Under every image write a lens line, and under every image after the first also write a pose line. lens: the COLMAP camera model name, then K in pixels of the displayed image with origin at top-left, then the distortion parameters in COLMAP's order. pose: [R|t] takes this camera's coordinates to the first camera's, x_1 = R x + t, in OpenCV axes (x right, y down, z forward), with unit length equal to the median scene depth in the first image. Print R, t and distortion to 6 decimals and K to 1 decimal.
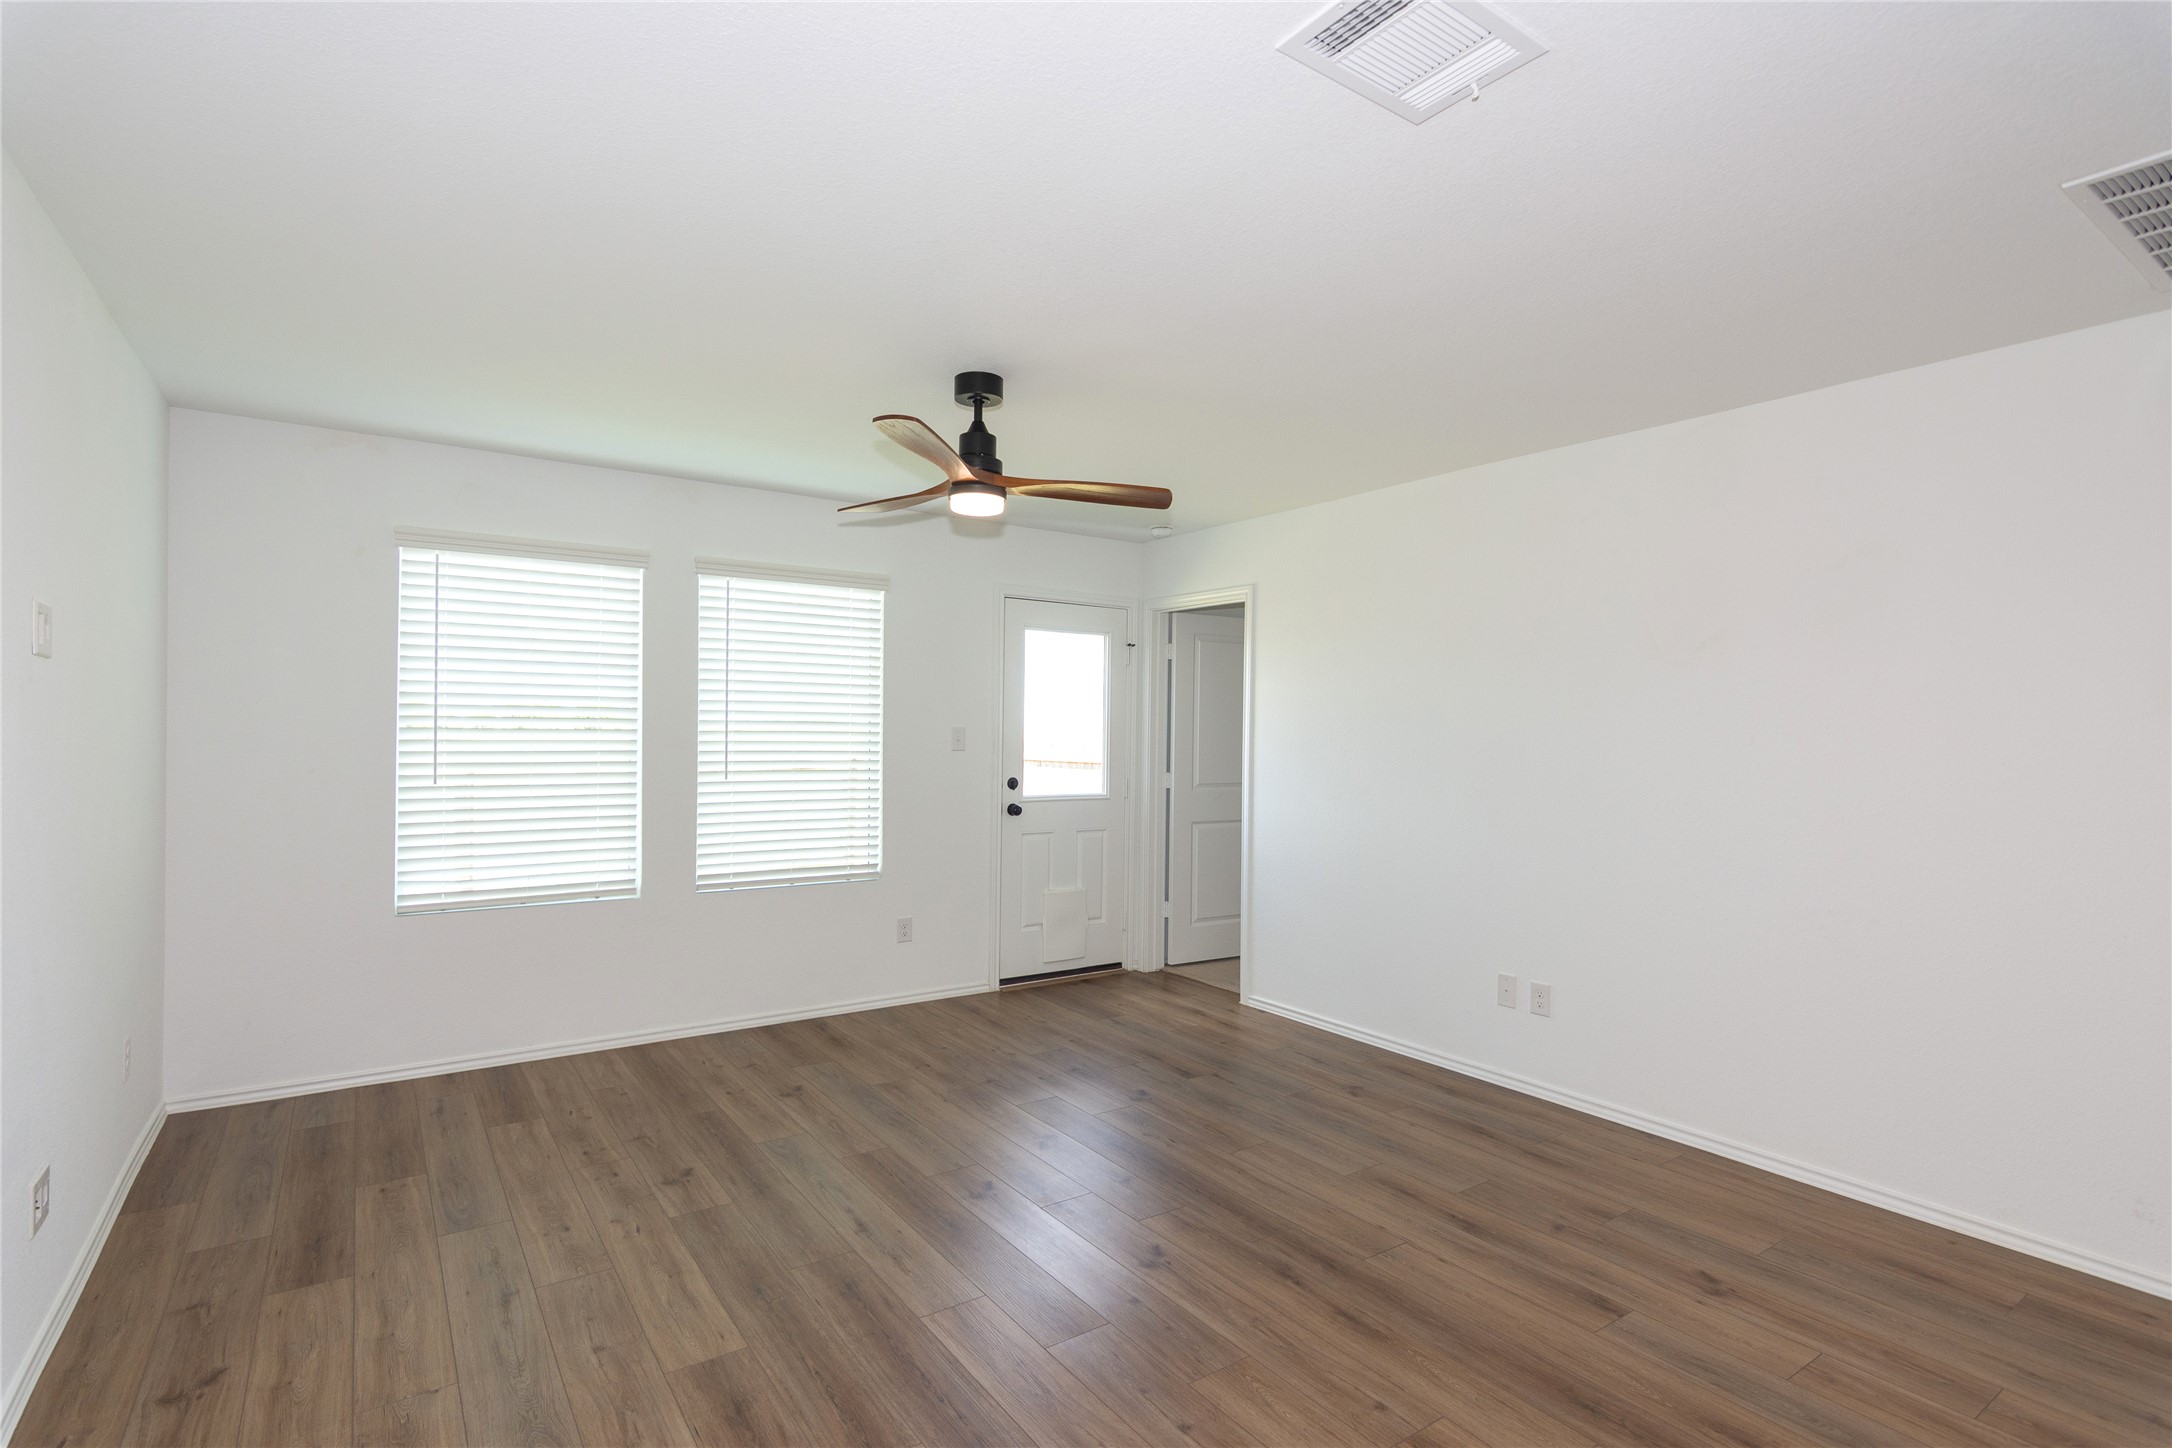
lens RADIAL K [[1046.2, 0, 1081.1], [0, 1046.2, 737.7], [0, 0, 1]] dist [-0.000722, 0.001233]
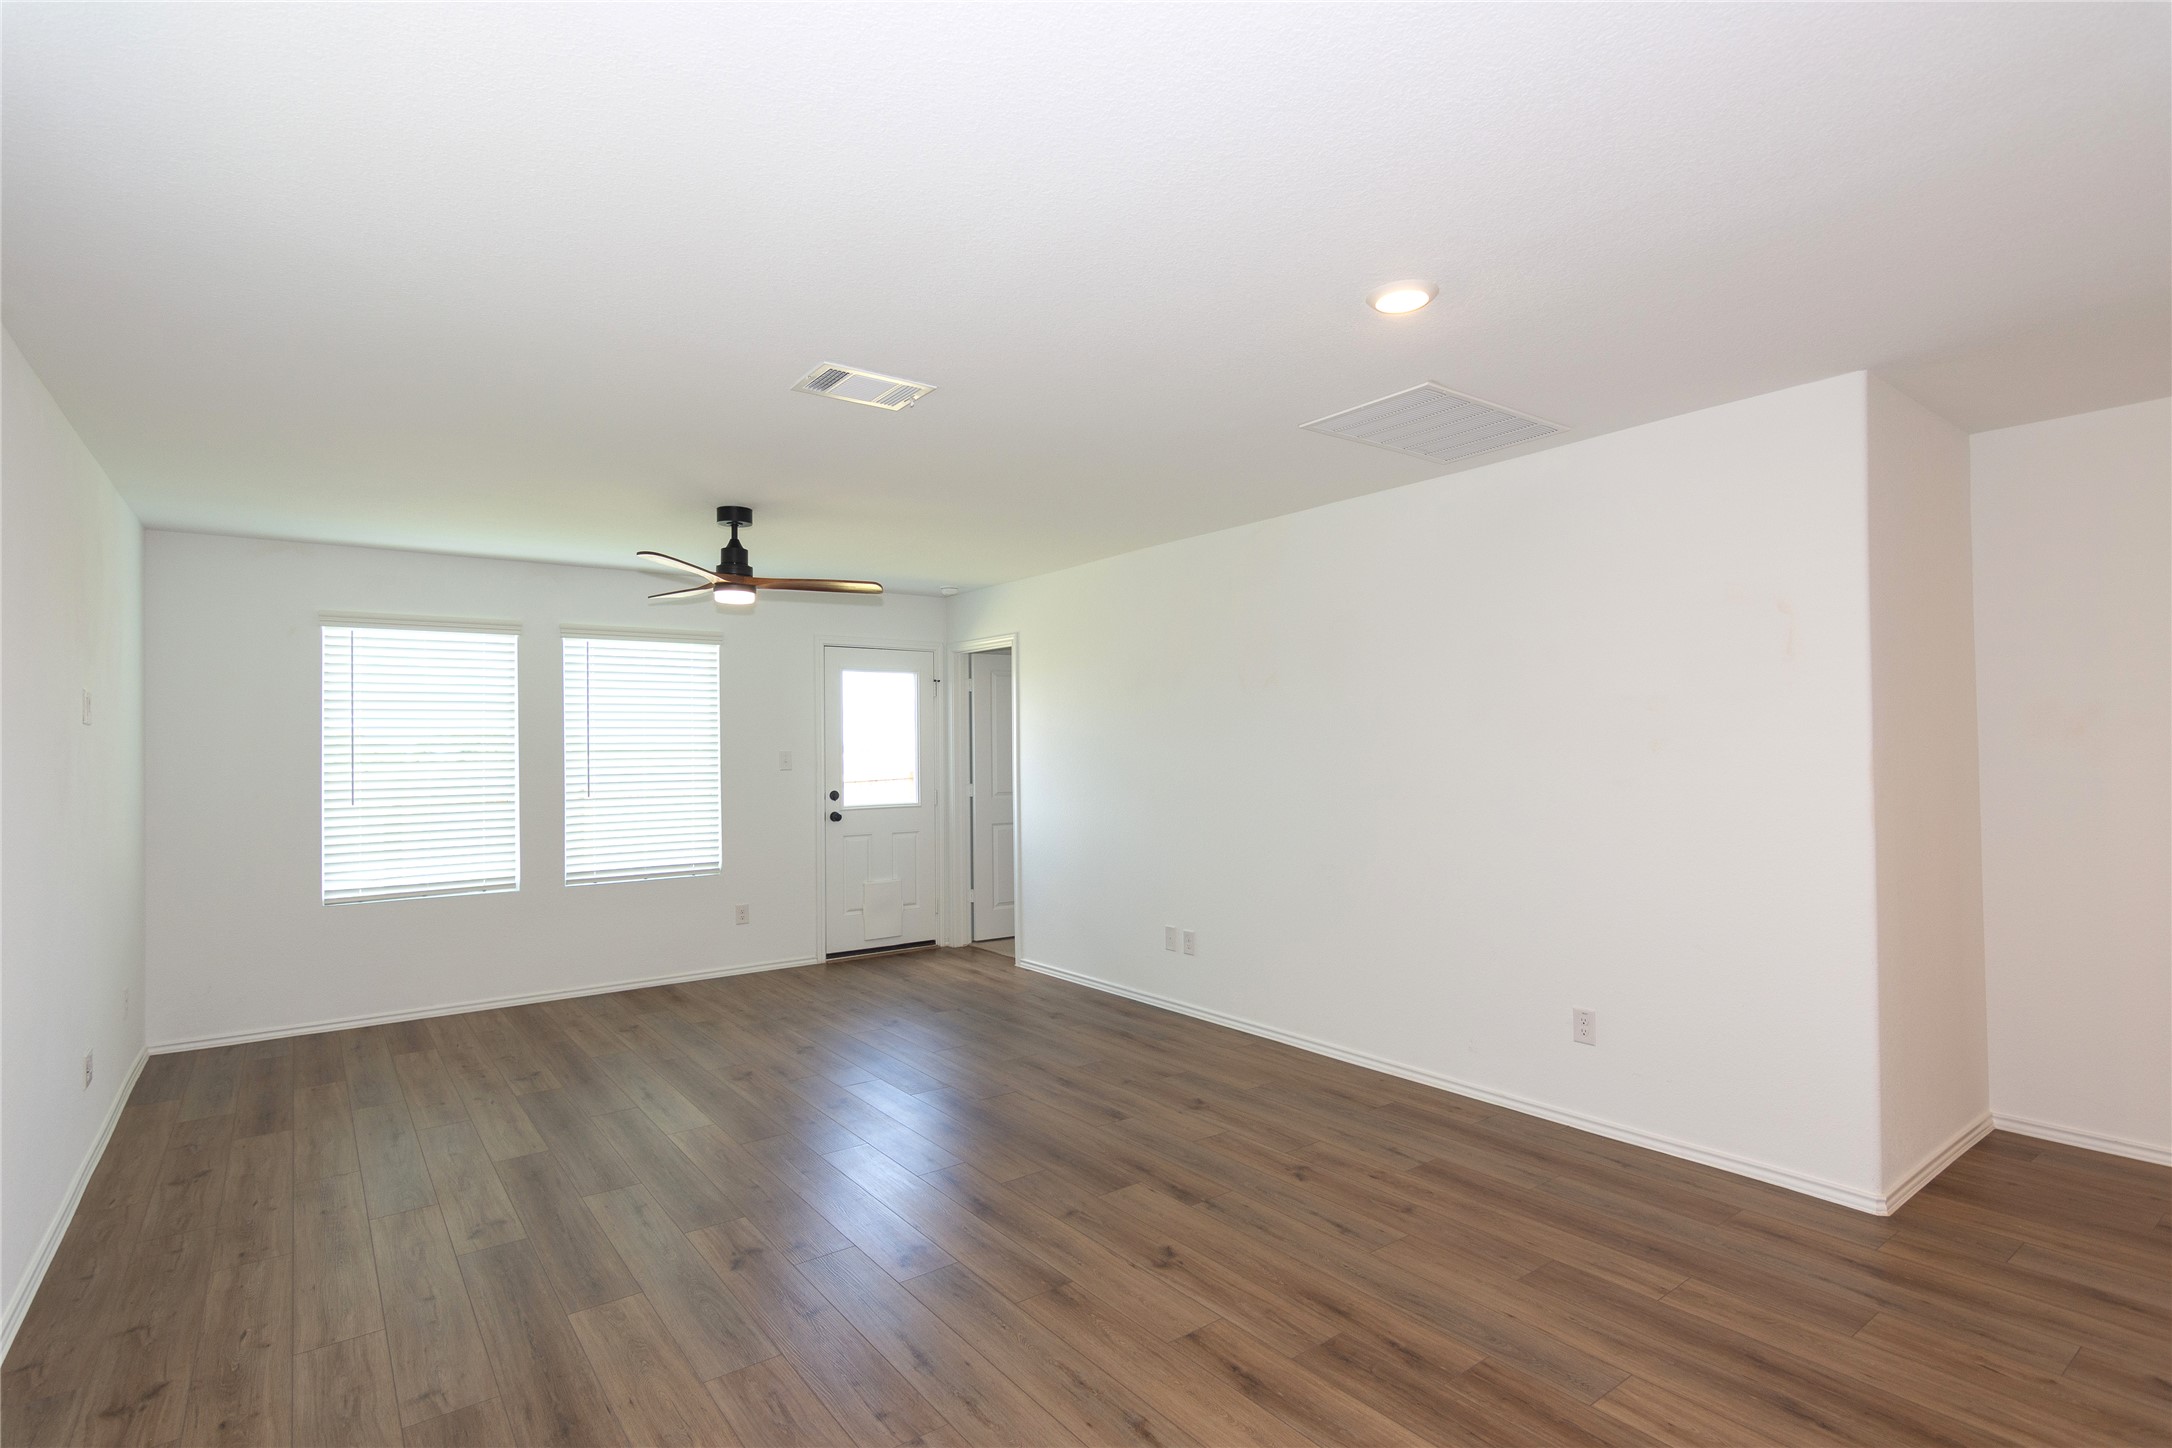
lens RADIAL K [[1060.5, 0, 1081.7], [0, 1060.5, 736.8], [0, 0, 1]] dist [0.001013, 0.001034]
pose [[0.999115, -0.022927, 0.035269, 0.230298], [0.023497, 0.999599, -0.015825, 0.001293], [-0.034892, 0.016640, 0.999253, -0.333402]]
